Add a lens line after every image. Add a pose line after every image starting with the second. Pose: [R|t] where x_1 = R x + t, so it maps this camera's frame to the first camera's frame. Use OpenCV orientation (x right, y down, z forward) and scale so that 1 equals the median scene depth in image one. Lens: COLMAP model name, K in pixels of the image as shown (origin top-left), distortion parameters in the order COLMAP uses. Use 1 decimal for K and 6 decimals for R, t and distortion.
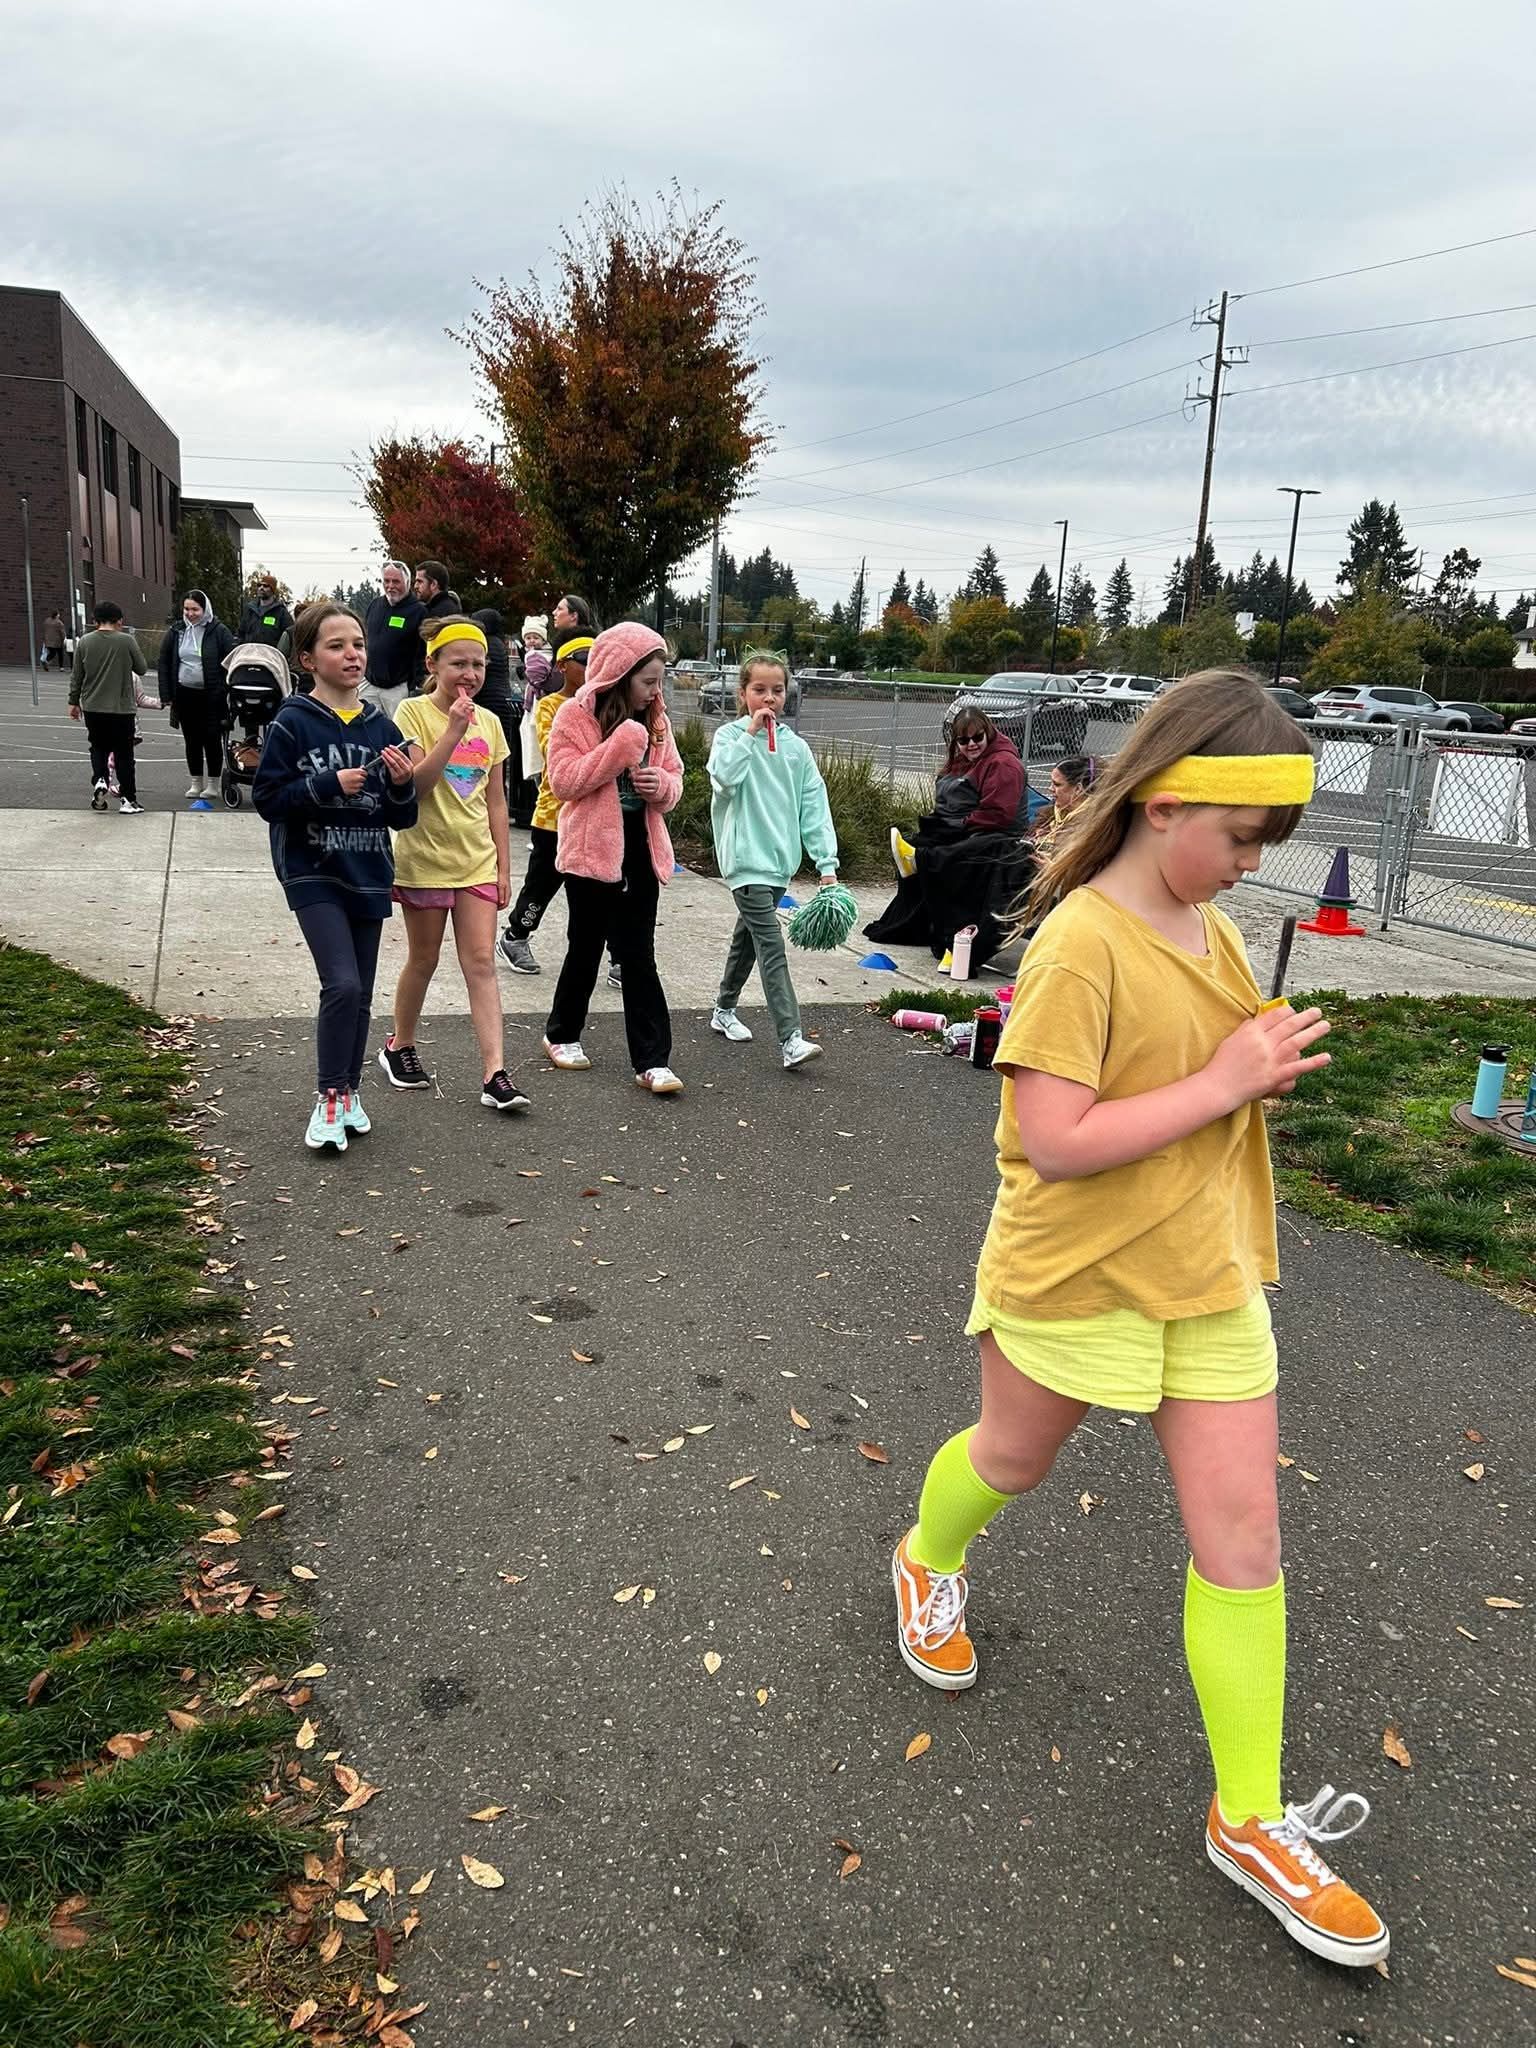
lens RADIAL K [[1519.9, 0, 761.1], [0, 1519.9, 986.7], [0, 0, 1]] dist [0.042003, -0.030153]
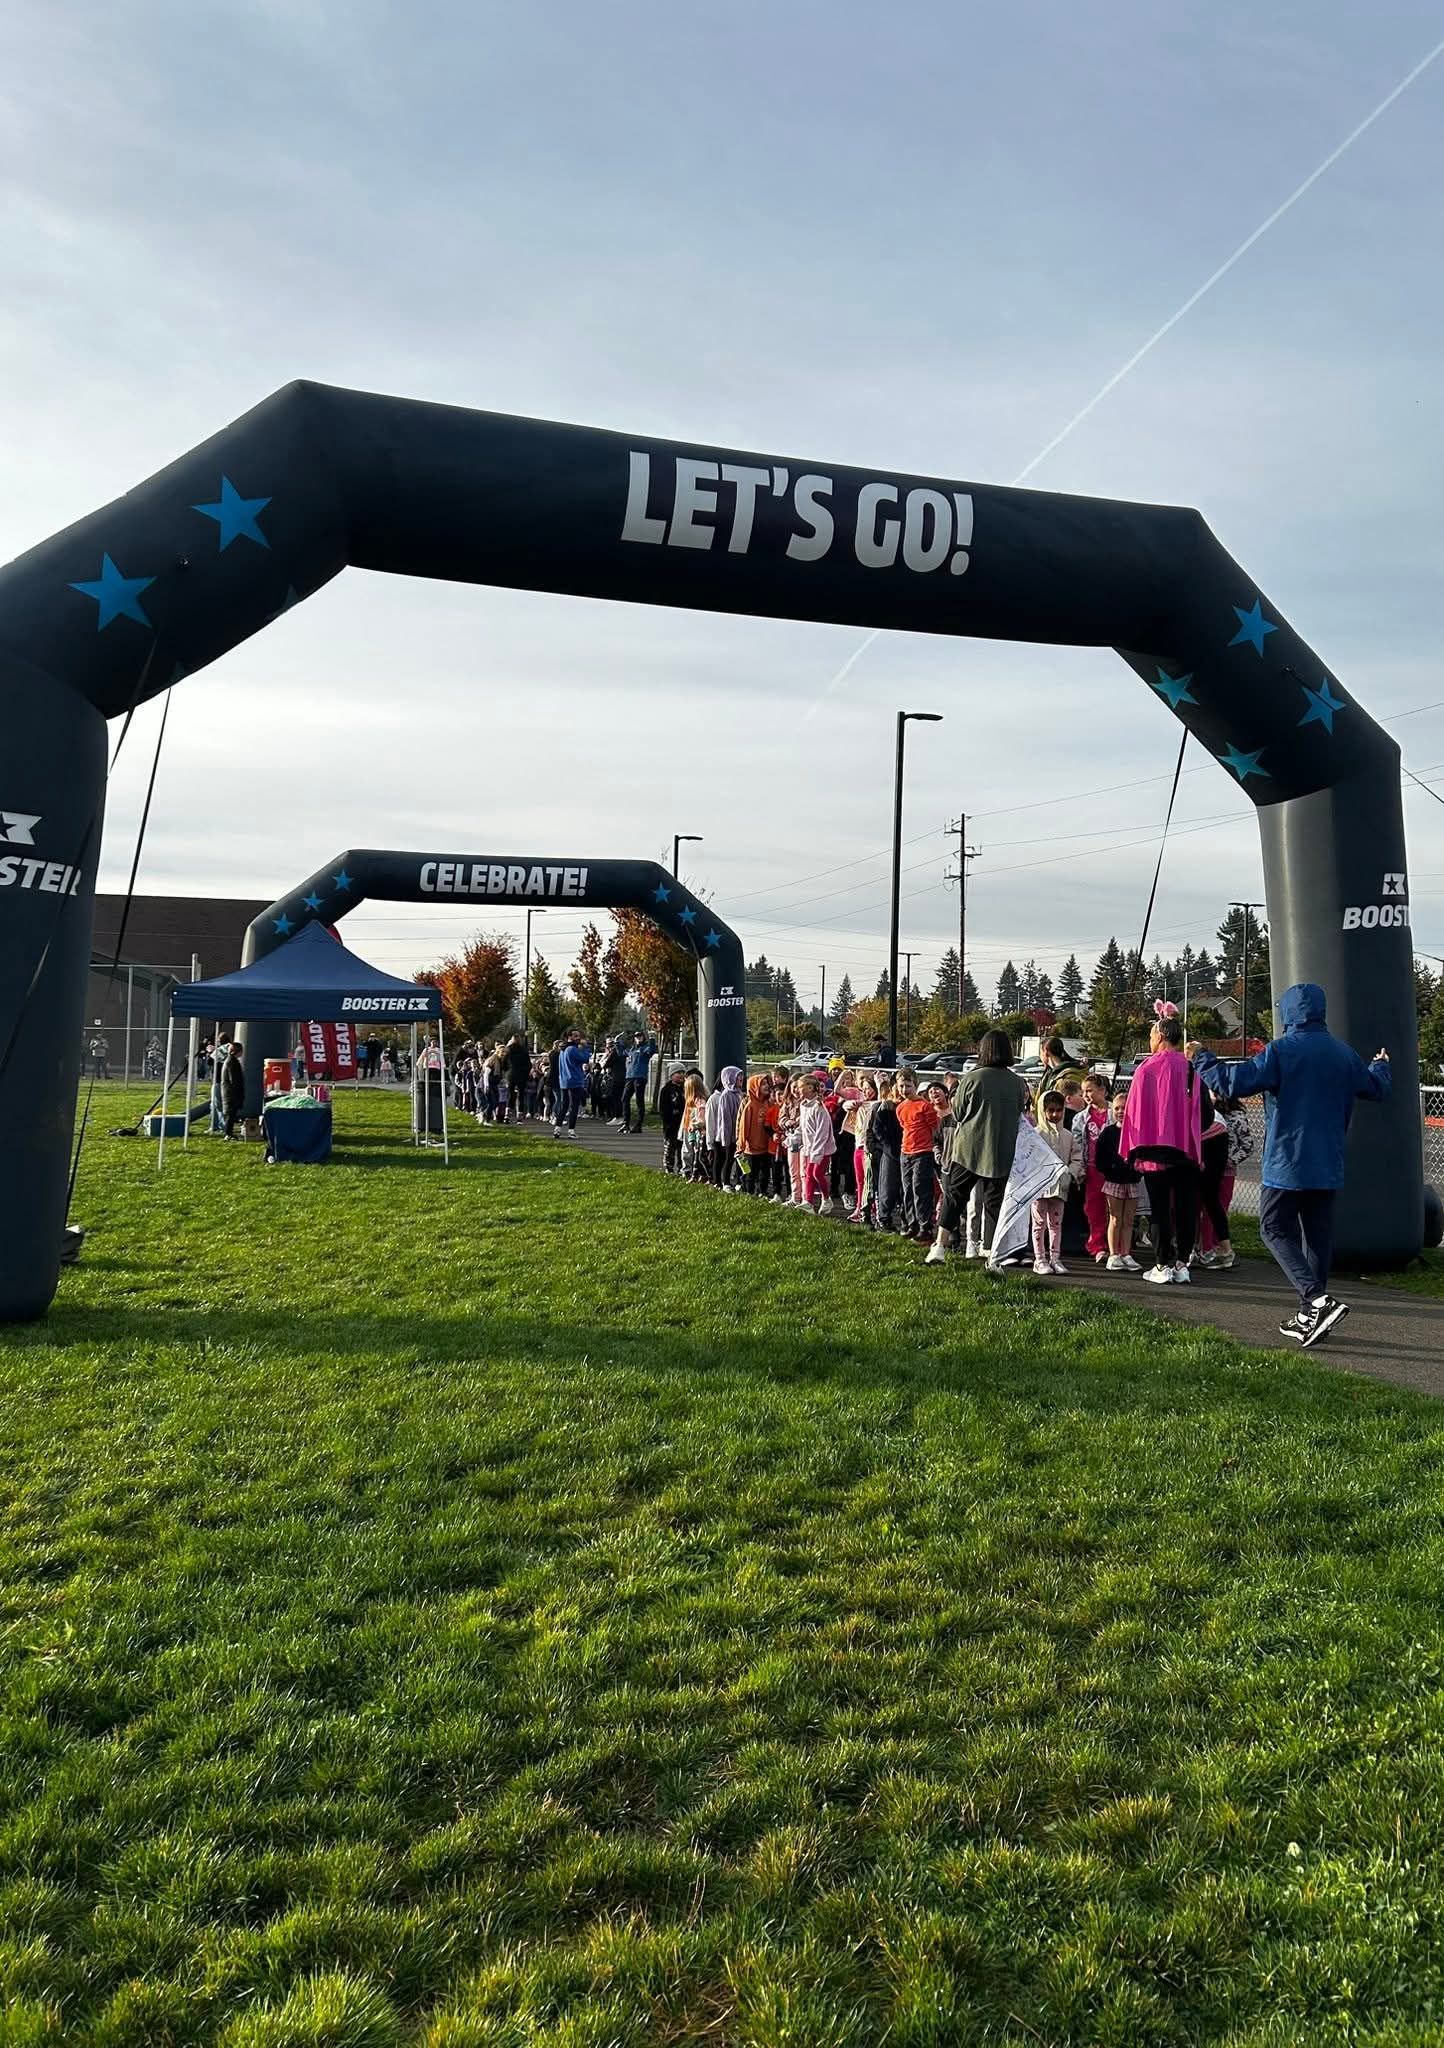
lens RADIAL K [[1510.6, 0, 754.8], [0, 1510.6, 1057.4], [0, 0, 1]] dist [0.008100, -0.004630]
pose [[0.999029, -0.033457, -0.028655, 0.073201], [0.026854, 0.978204, -0.205903, 0.061006], [0.034919, 0.204934, 0.978153, -0.274013]]
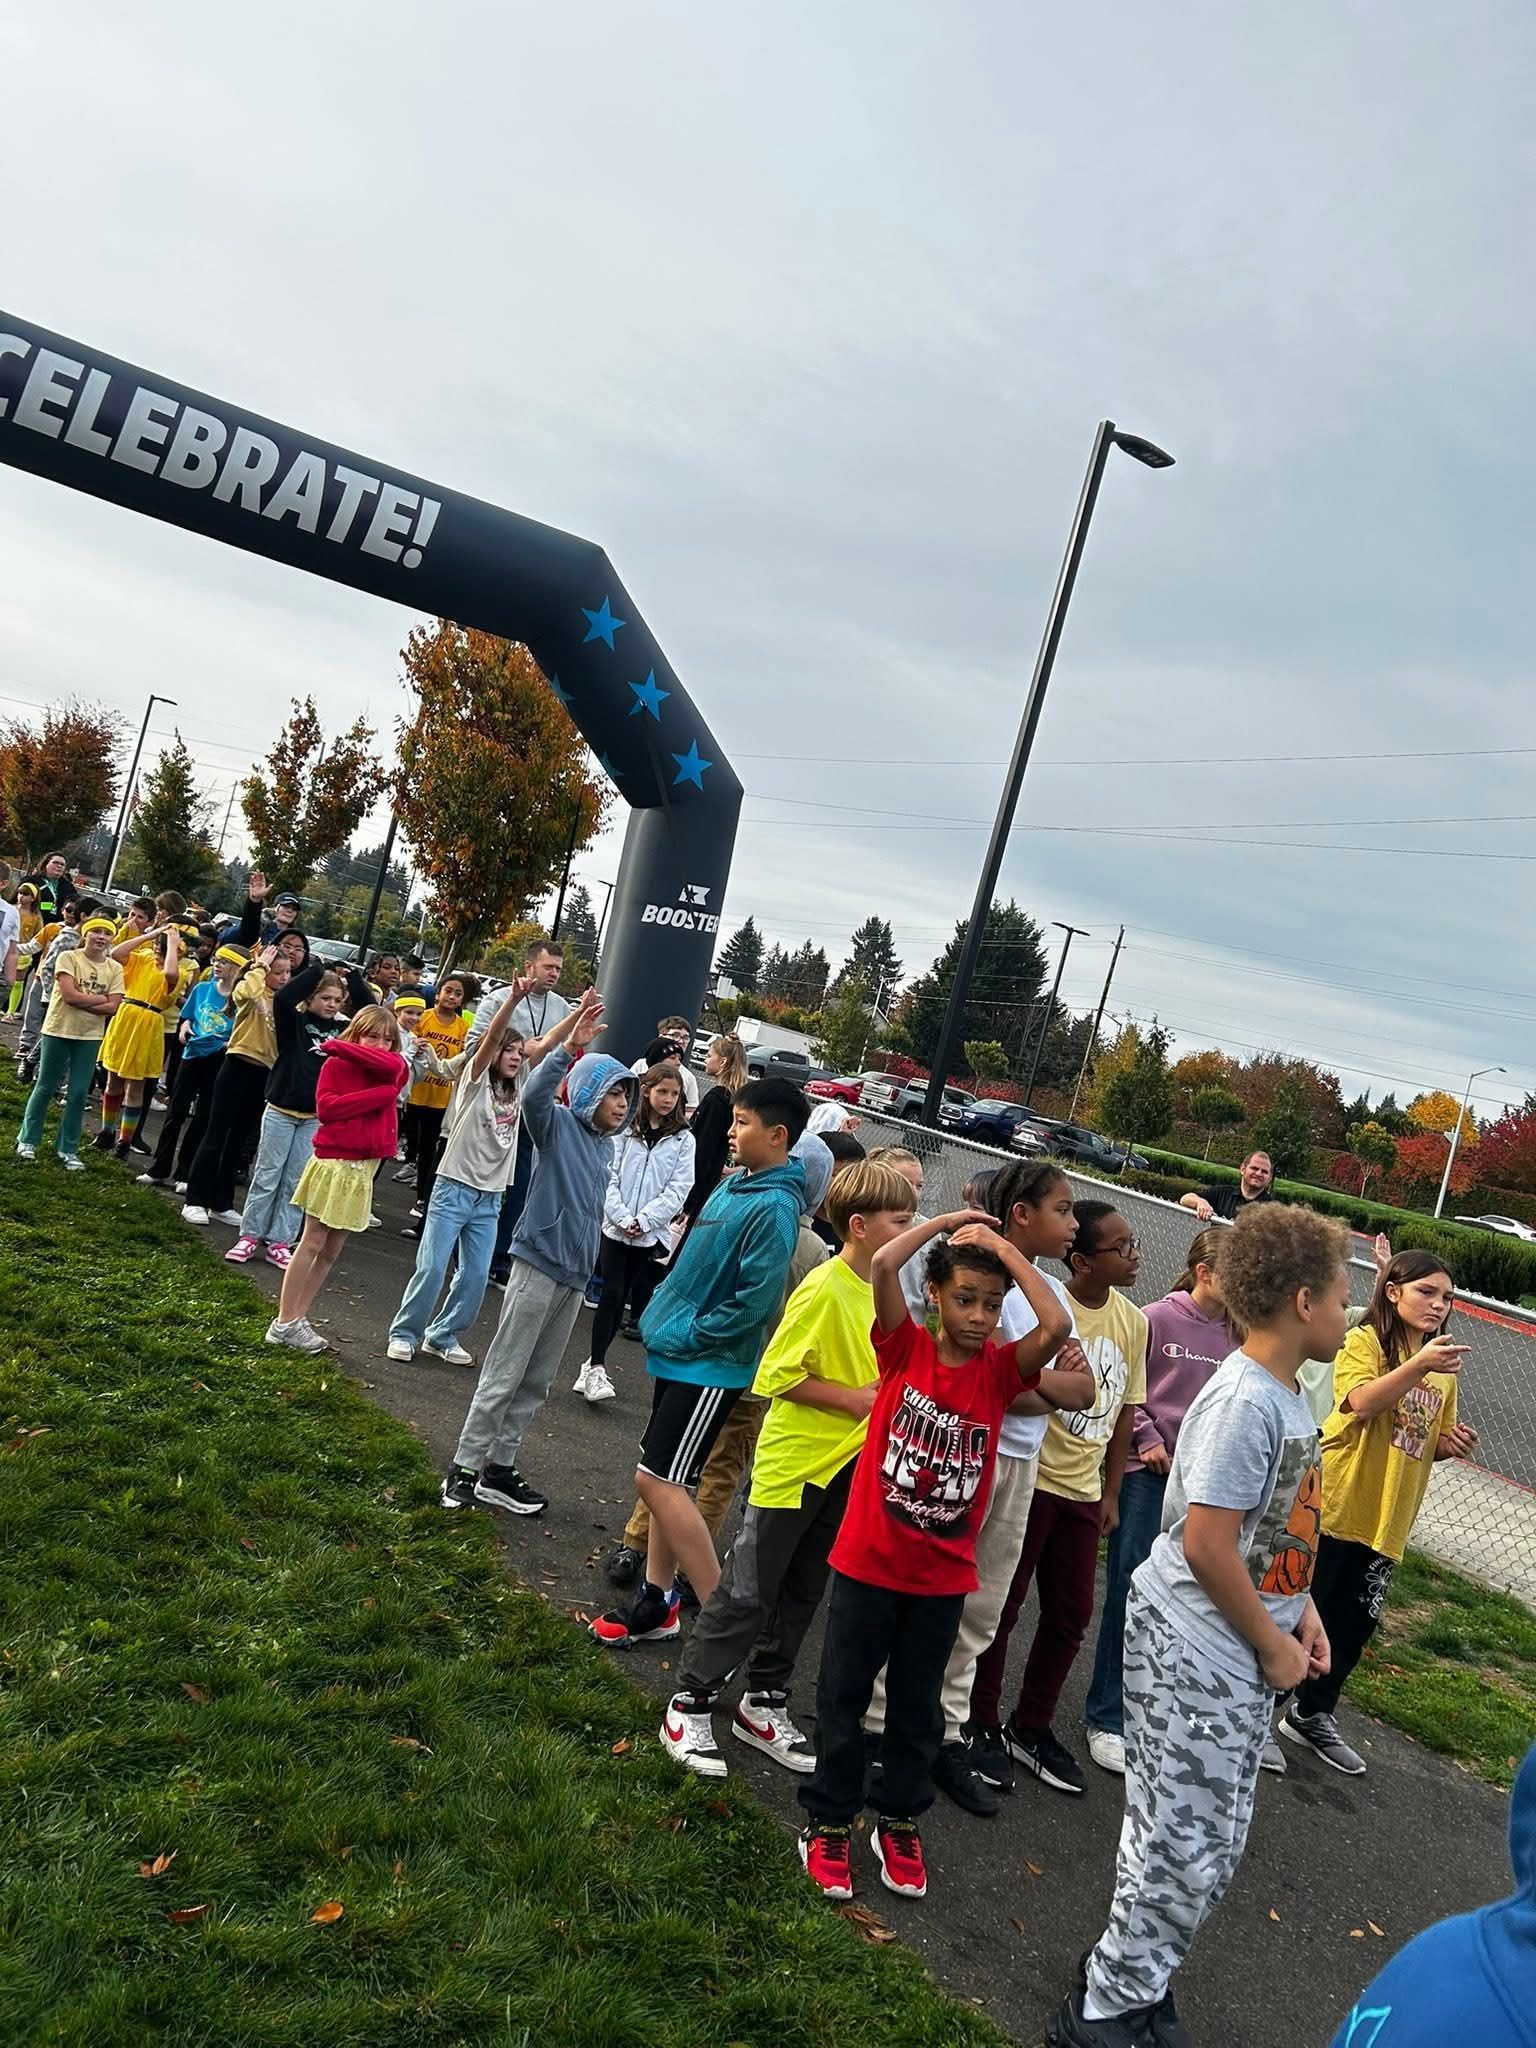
lens RADIAL K [[1519.9, 0, 779.8], [0, 1519.9, 1031.4], [0, 0, 1]] dist [0.042003, -0.030153]
pose [[0.949666, 0.186808, 0.251472, 0.050933], [-0.138095, 0.970180, -0.199202, 0.037979], [-0.281185, 0.154448, 0.947143, -0.173833]]
